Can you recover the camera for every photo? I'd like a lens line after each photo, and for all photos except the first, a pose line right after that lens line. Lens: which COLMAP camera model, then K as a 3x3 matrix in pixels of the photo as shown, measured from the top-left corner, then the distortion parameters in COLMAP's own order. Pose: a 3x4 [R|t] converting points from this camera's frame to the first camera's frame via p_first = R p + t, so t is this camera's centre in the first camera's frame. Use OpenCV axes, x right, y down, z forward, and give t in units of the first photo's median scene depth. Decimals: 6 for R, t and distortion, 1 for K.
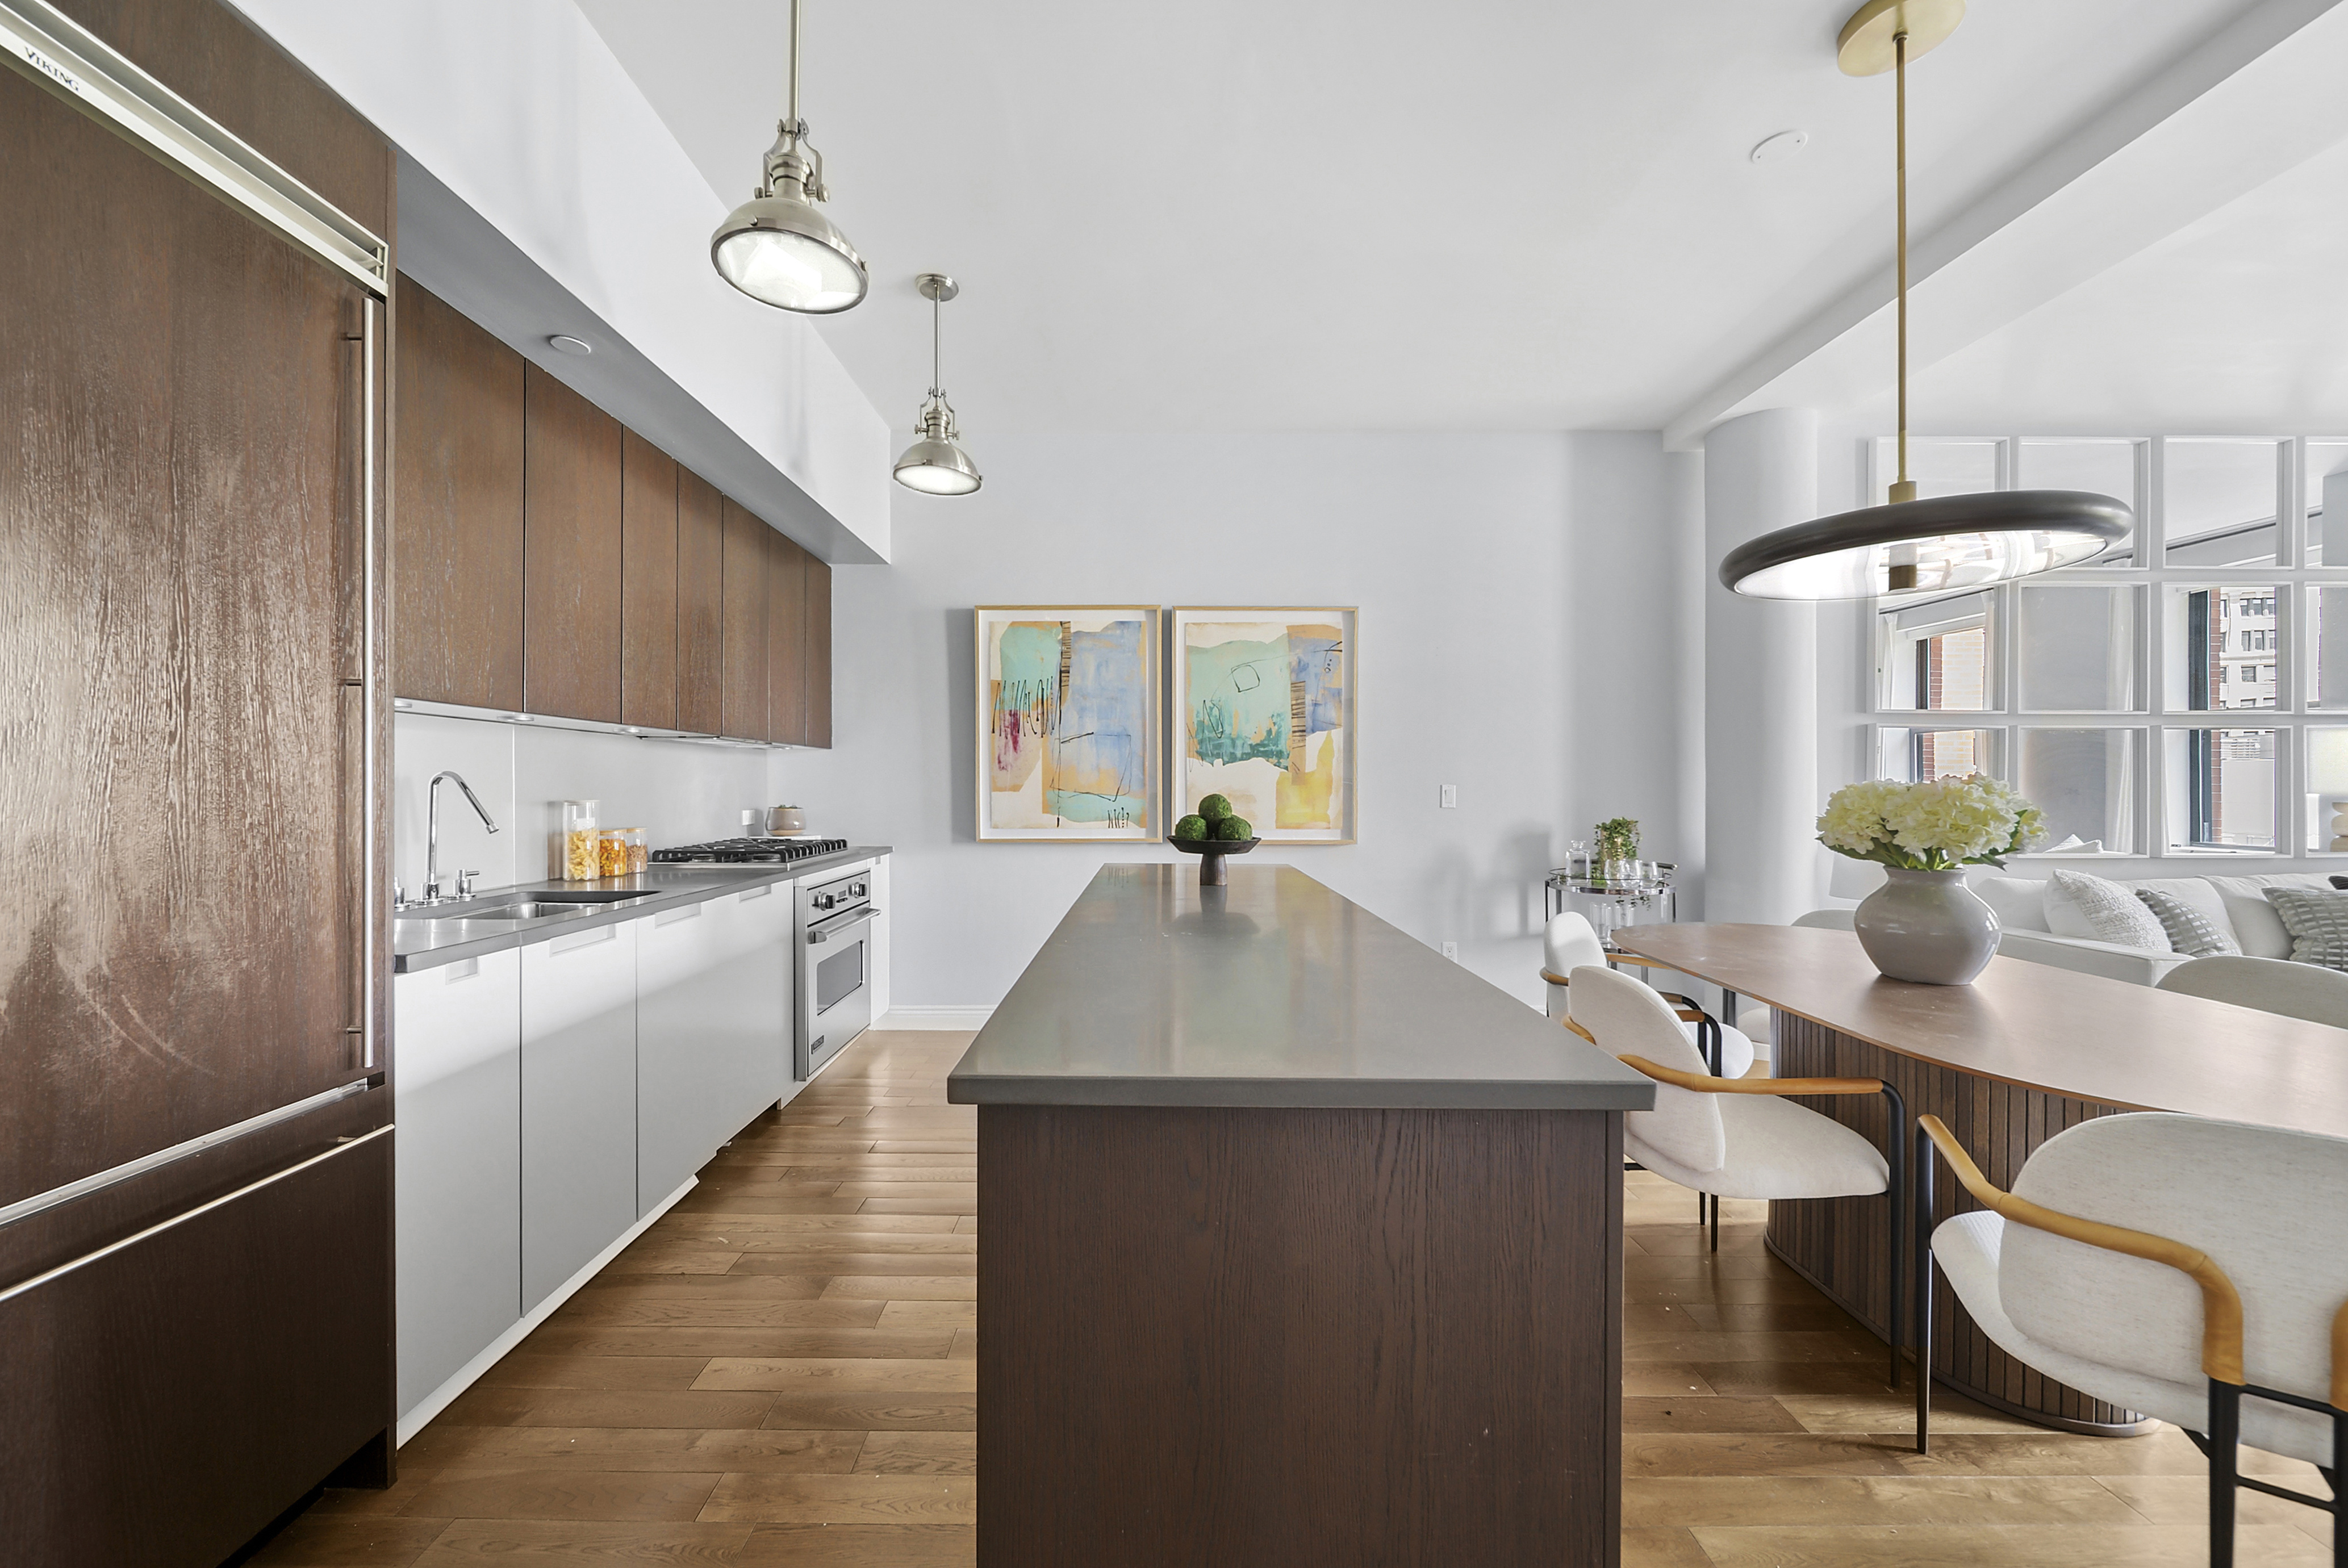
lens RADIAL K [[839.9, 0, 1135.9], [0, 839.9, 793.7], [0, 0, 1]] dist [0.000206, -0.000062]
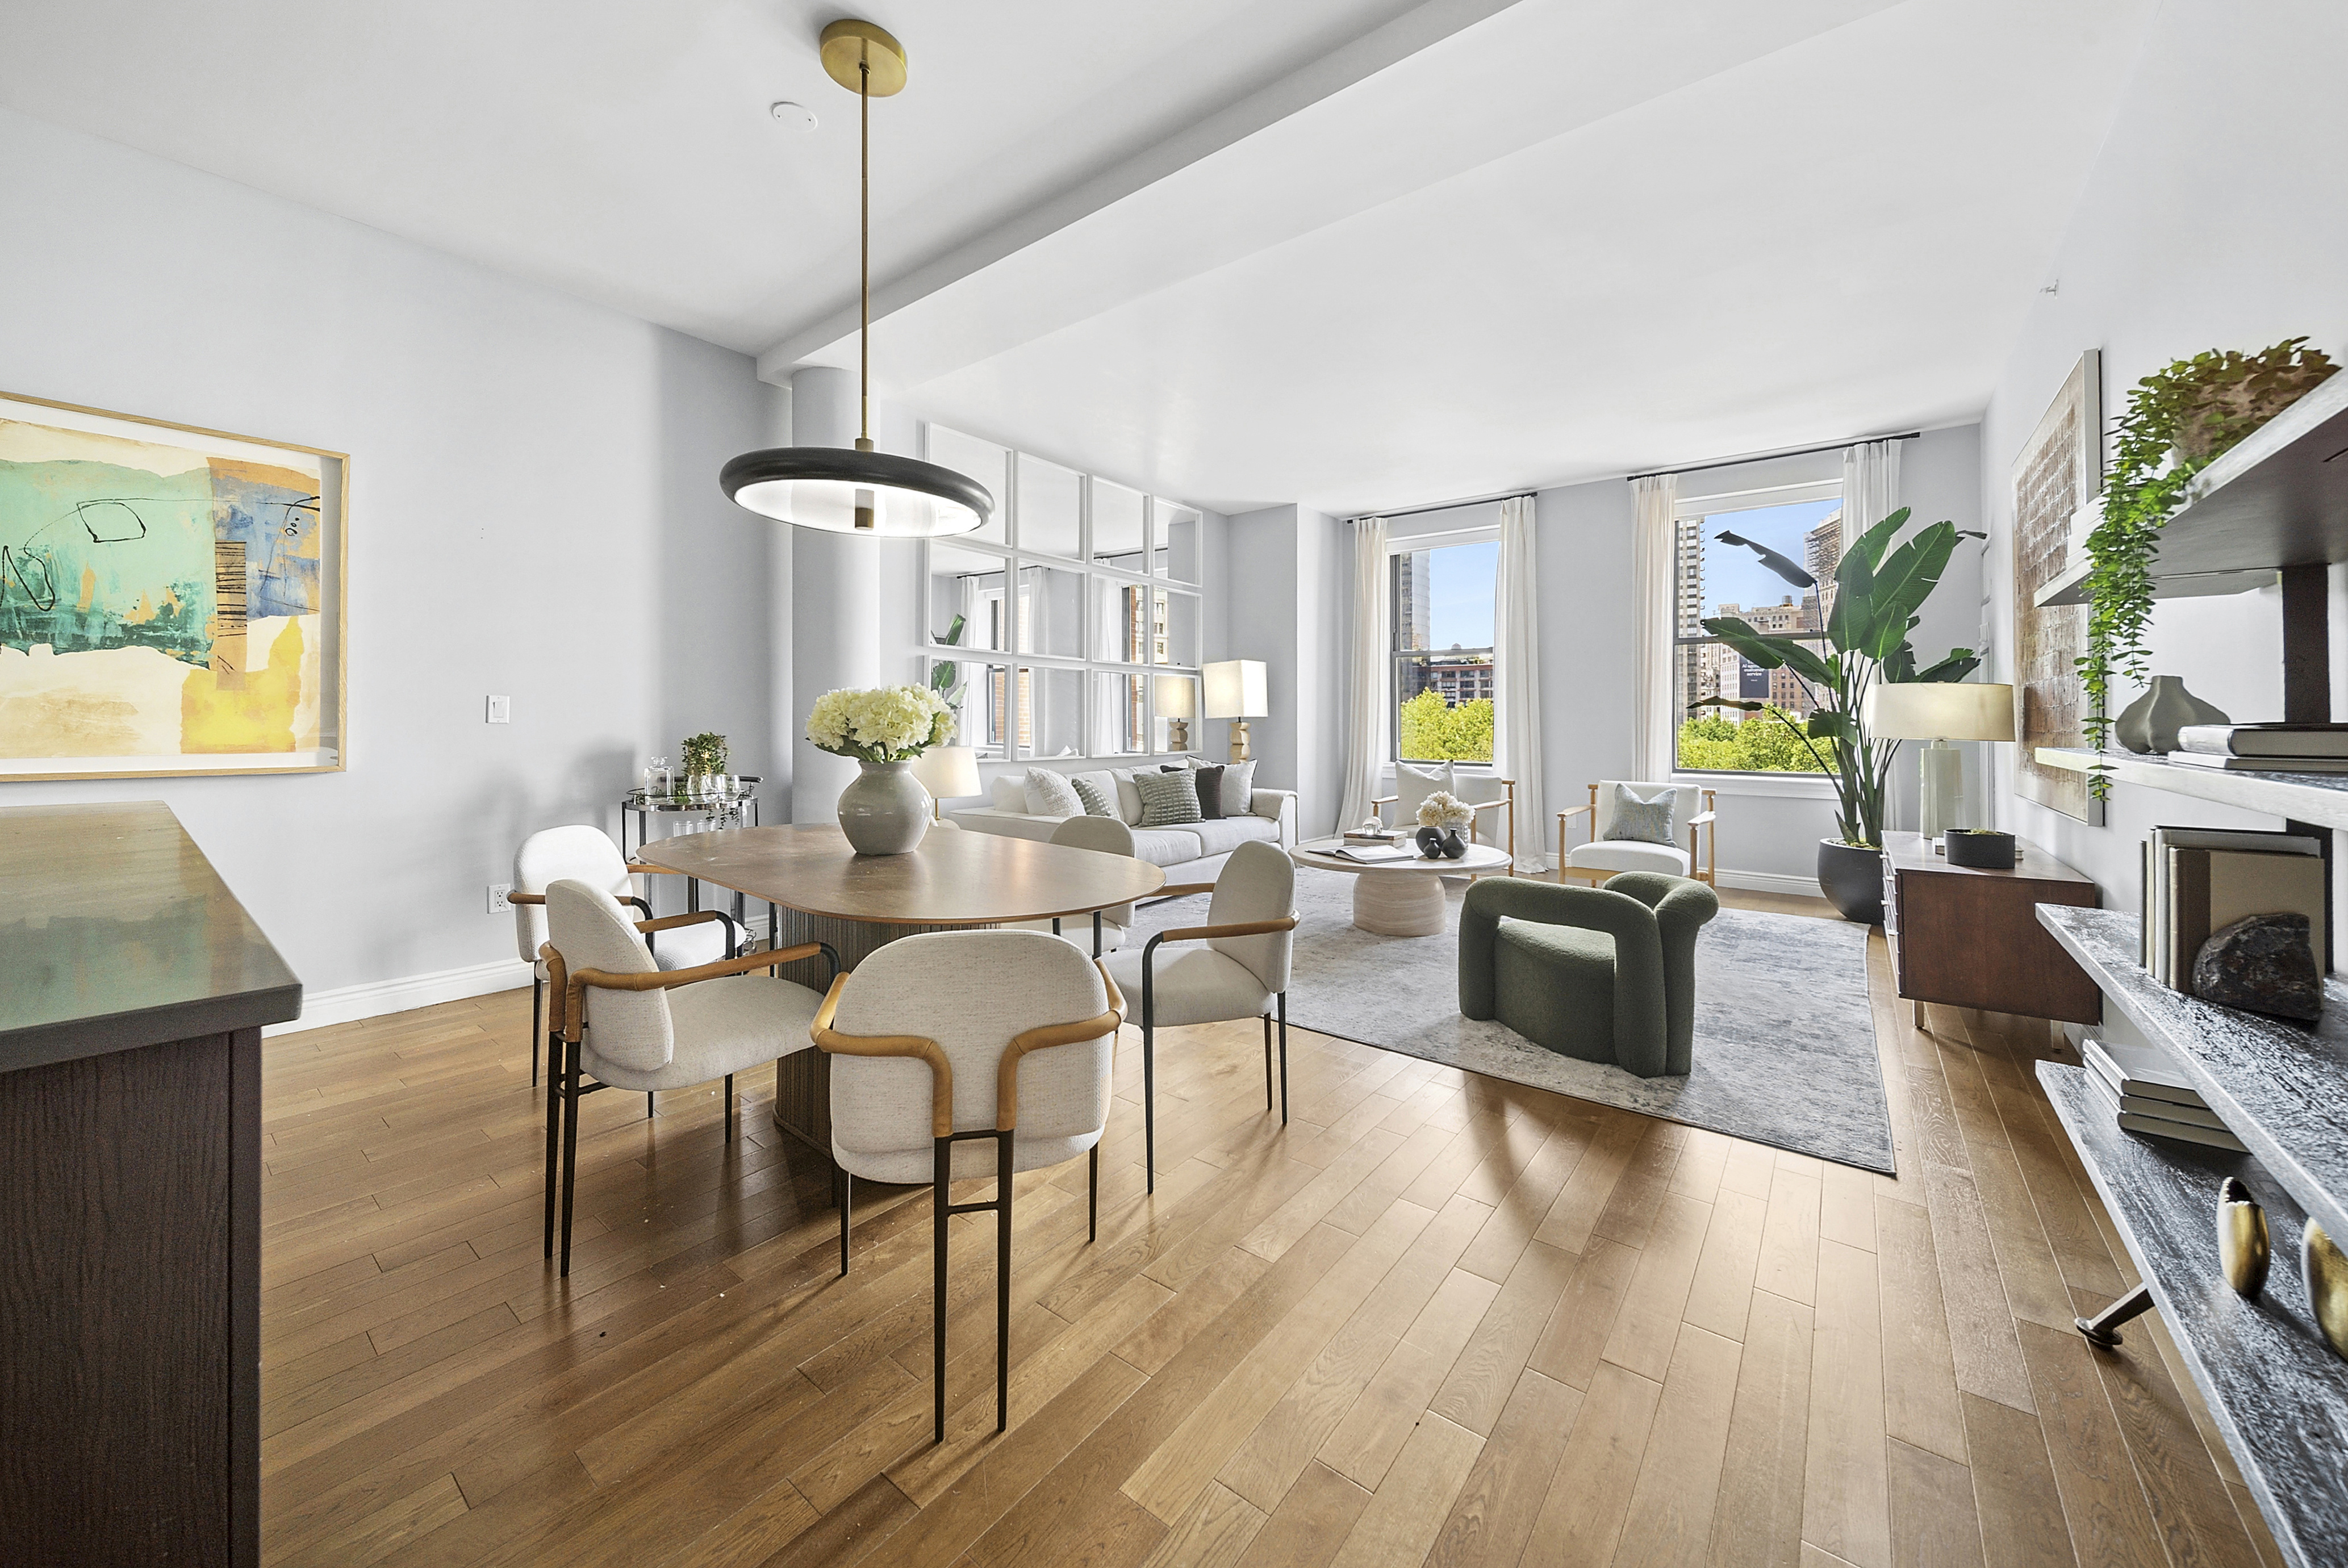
lens RADIAL K [[858.7, 0, 1165.2], [0, 858.7, 720.7], [0, 0, 1]] dist [-0.001304, -0.000066]
pose [[0.617943, 0.003359, 0.786216, 0.115568], [0.001233, 0.999986, -0.005241, 0.020361], [-0.786222, 0.004208, 0.617929, -0.047785]]
